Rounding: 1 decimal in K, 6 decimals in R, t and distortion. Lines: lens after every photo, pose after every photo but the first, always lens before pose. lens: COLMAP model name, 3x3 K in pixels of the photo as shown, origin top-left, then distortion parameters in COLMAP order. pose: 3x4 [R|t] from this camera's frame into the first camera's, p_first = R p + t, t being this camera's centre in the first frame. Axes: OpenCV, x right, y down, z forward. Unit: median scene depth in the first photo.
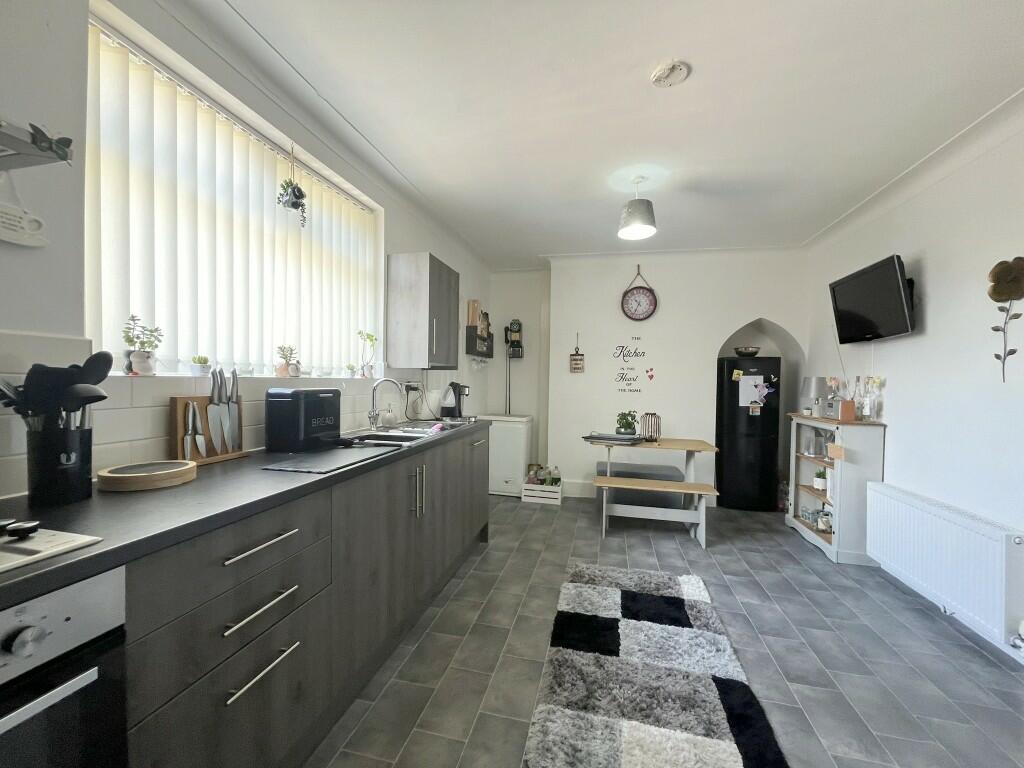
lens RADIAL K [[408.8, 0, 514.9], [0, 408.8, 383.6], [0, 0, 1]] dist [-0.001884, -0.000129]
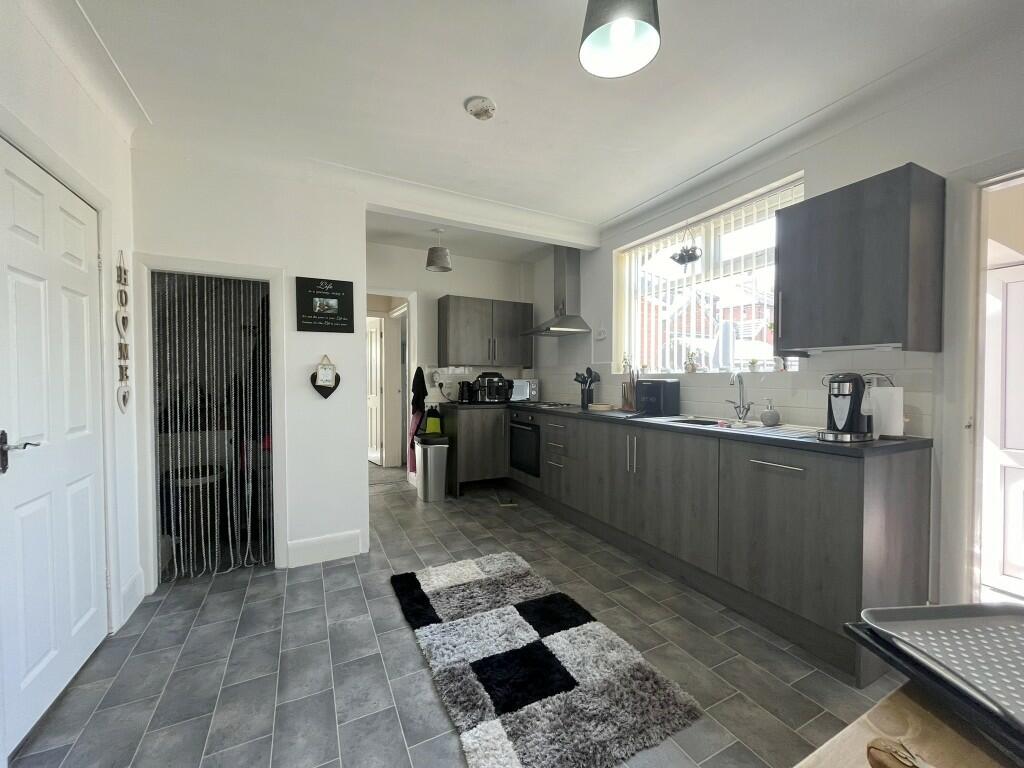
lens RADIAL K [[408.8, 0, 514.3], [0, 408.8, 384.5], [0, 0, 1]] dist [-0.001884, -0.000129]
pose [[-0.759943, 0.004240, -0.649976, 1.024077], [-0.011684, 0.999728, 0.020183, 0.004551], [0.649885, 0.022932, -0.759687, 1.895828]]
